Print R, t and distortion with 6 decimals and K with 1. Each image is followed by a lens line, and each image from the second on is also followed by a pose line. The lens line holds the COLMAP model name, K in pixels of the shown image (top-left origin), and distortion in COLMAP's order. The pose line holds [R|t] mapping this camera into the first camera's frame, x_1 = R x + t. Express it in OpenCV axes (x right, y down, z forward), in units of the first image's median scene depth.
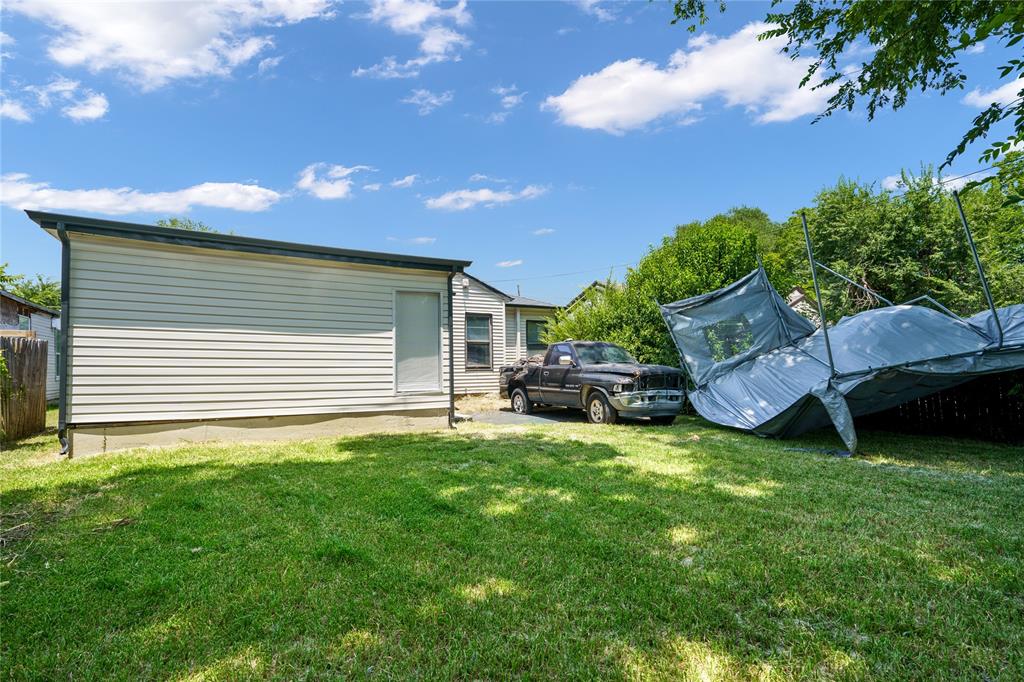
lens RADIAL K [[477.5, 0, 490.3], [0, 477.5, 360.8], [0, 0, 1]] dist [0.009866, -0.002508]
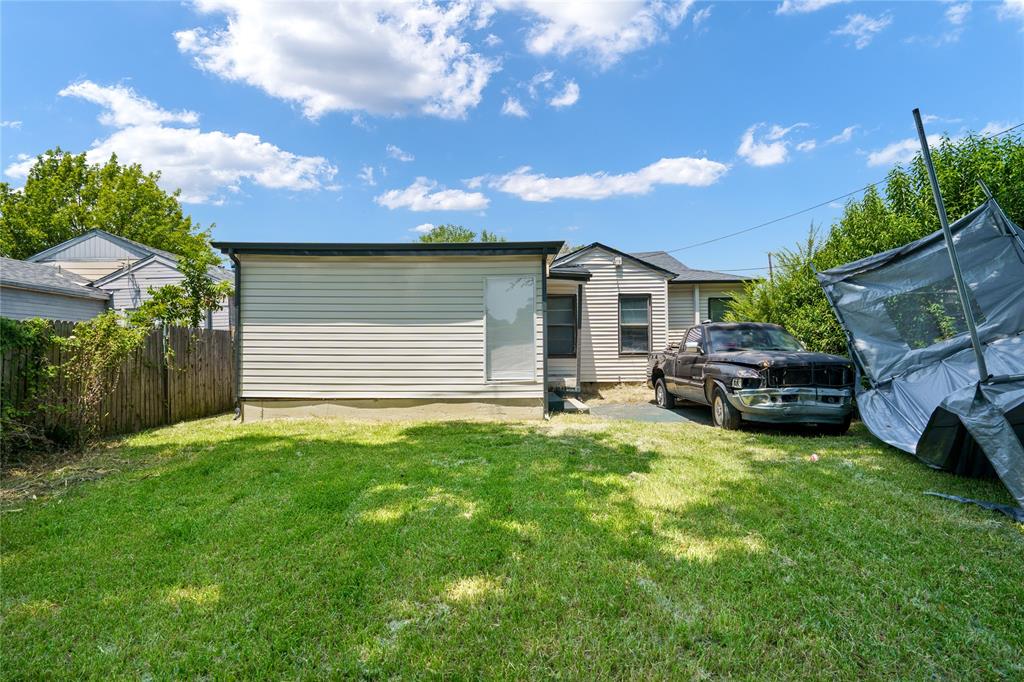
lens RADIAL K [[477.5, 0, 511.8], [0, 477.5, 347.6], [0, 0, 1]] dist [0.009866, -0.002508]
pose [[0.877846, -0.002520, -0.478936, 0.313794], [0.007437, 0.999937, 0.008369, -0.009990], [0.478885, -0.010908, 0.877810, 0.138194]]
